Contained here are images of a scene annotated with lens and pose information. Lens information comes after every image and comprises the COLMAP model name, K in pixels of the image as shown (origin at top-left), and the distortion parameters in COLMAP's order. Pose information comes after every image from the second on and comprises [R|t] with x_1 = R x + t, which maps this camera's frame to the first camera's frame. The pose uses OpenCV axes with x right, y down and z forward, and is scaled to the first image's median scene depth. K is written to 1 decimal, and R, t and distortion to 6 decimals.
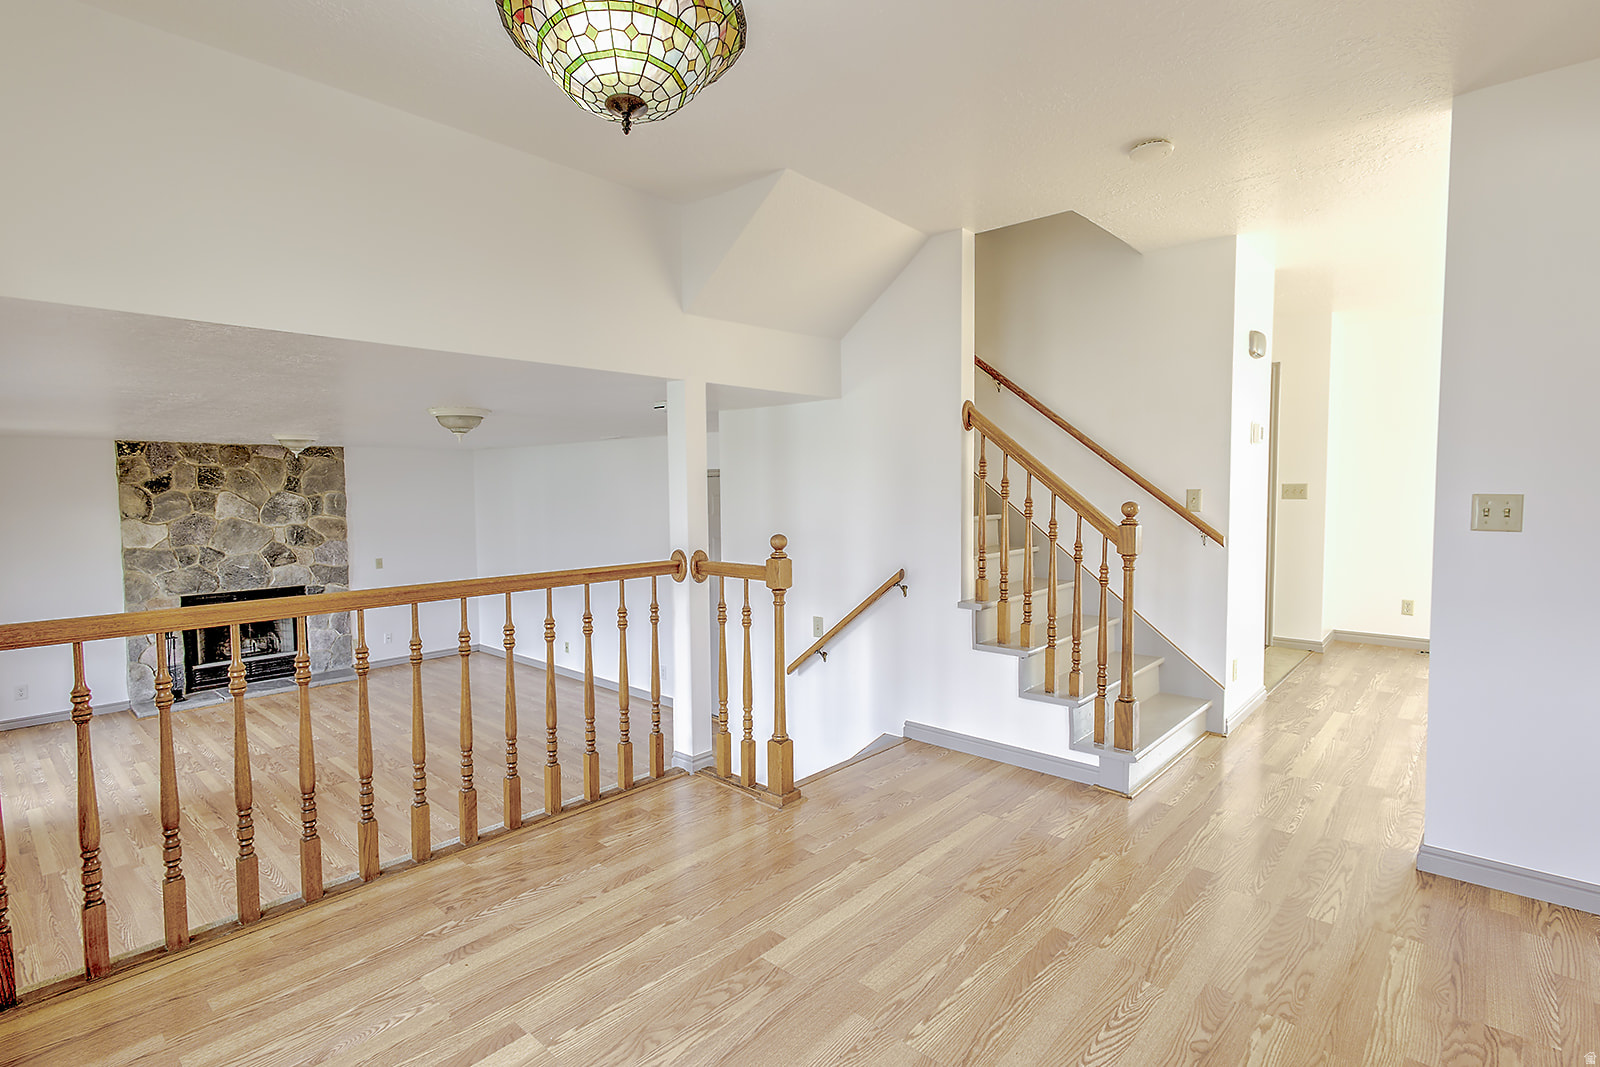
lens RADIAL K [[771.9, 0, 790.9], [0, 771.9, 529.5], [0, 0, 1]] dist [0.011946, -0.002878]
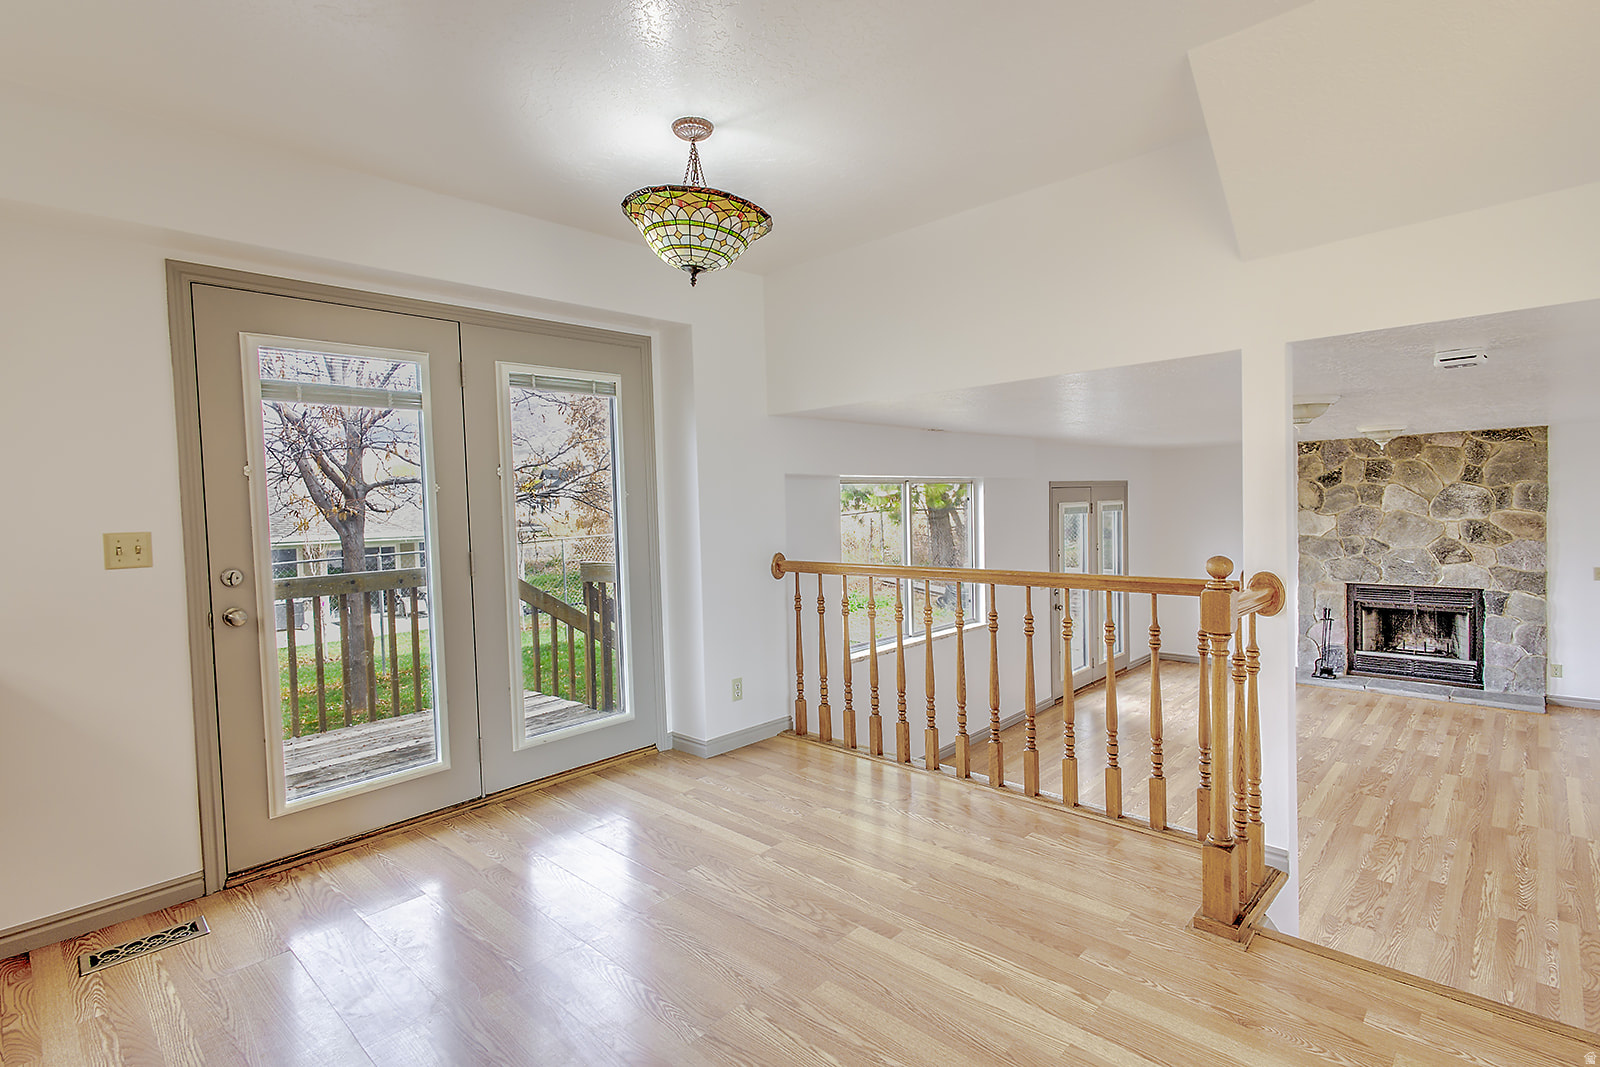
lens RADIAL K [[771.9, 0, 790.9], [0, 771.9, 529.5], [0, 0, 1]] dist [0.011946, -0.002878]
pose [[-0.021846, 0.046028, -0.998701, 0.294451], [-0.026436, 0.998564, 0.046600, -0.017023], [0.999412, 0.027420, -0.020598, 0.258405]]
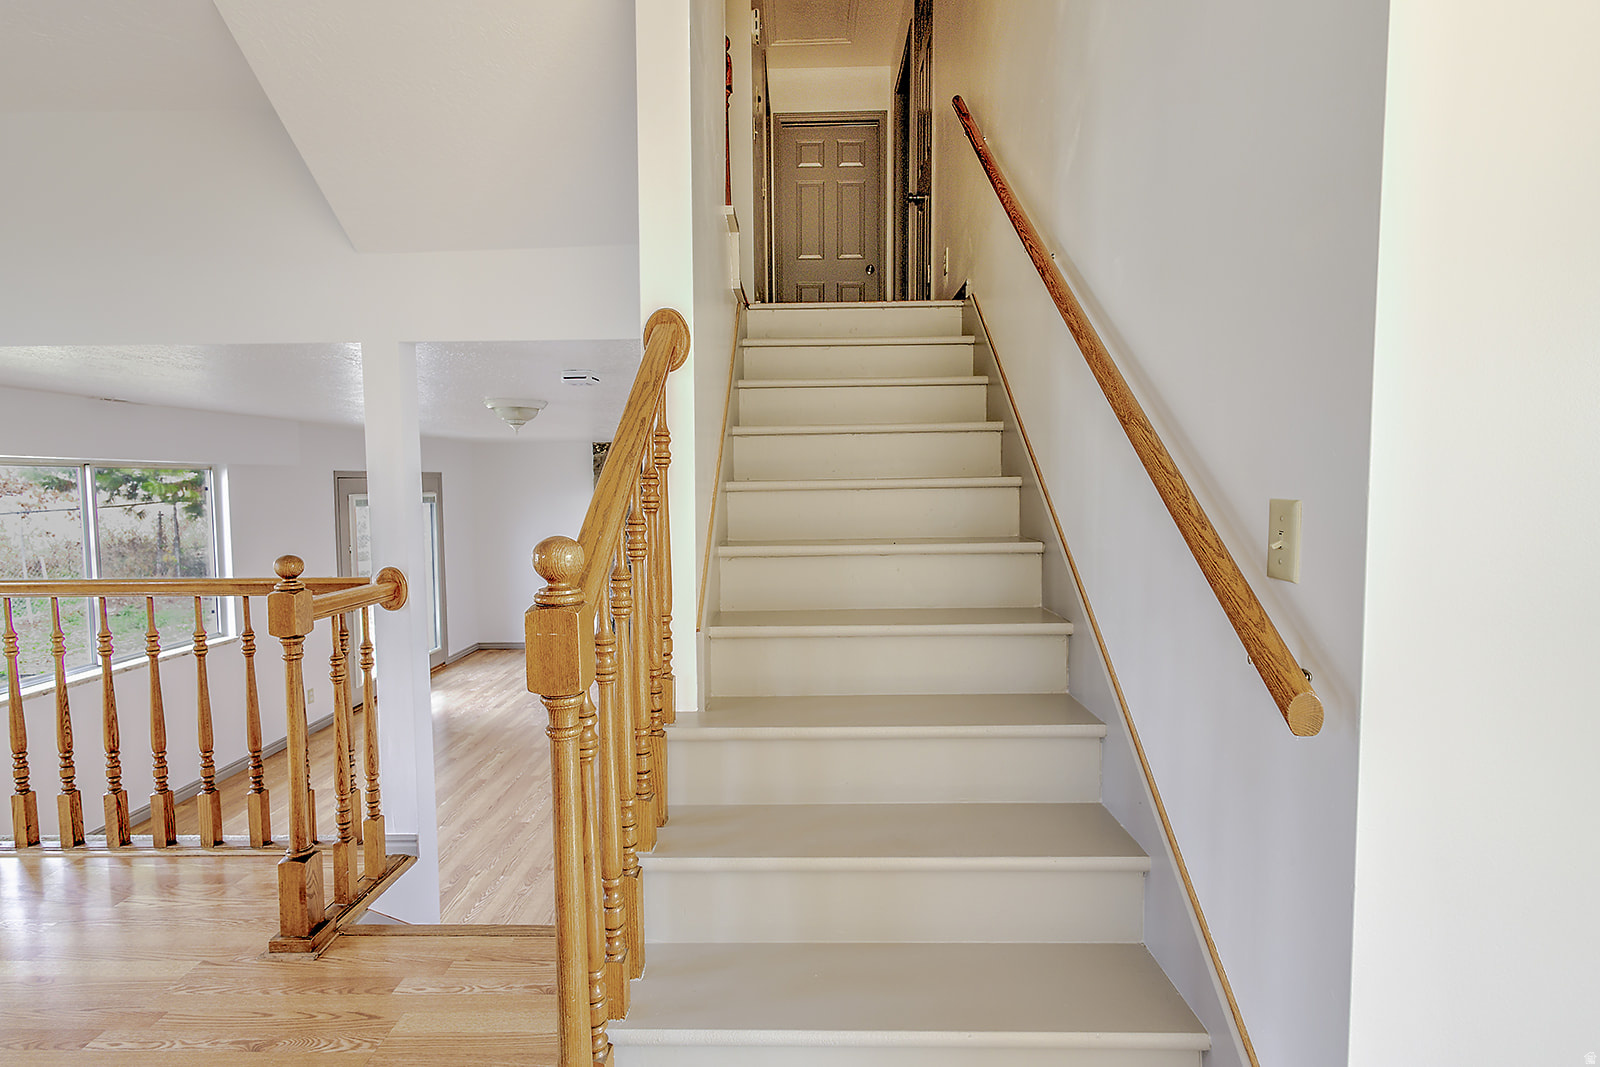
lens RADIAL K [[783.9, 0, 793.2], [0, 783.9, 529.2], [0, 0, 1]] dist [0.010606, -0.001544]
pose [[0.658659, 0.049526, -0.750810, 0.330590], [-0.037420, 0.998753, 0.033054, -0.023213], [0.751510, 0.006324, 0.659691, 0.366172]]
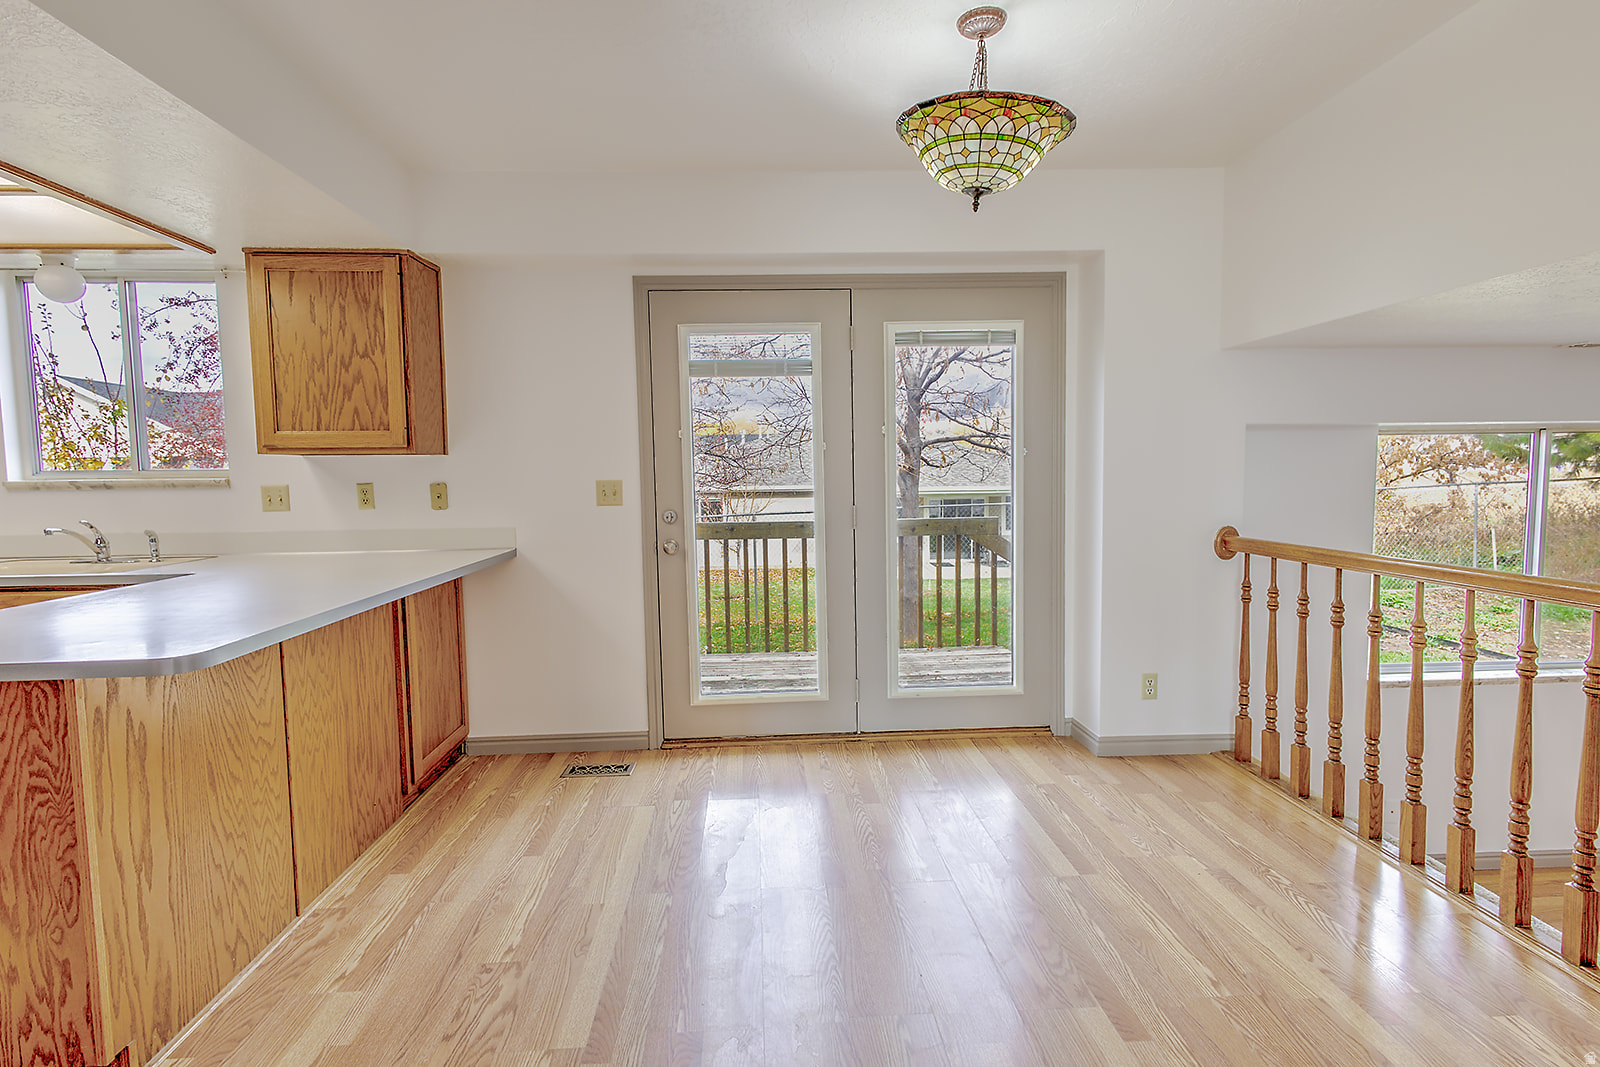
lens RADIAL K [[772.3, 0, 788.8], [0, 772.3, 529.0], [0, 0, 1]] dist [0.010117, -0.001230]
pose [[-0.705971, 0.073225, -0.704445, 0.219808], [-0.016074, 0.992728, 0.119299, -0.020562], [0.708058, 0.095545, -0.699660, 0.371711]]
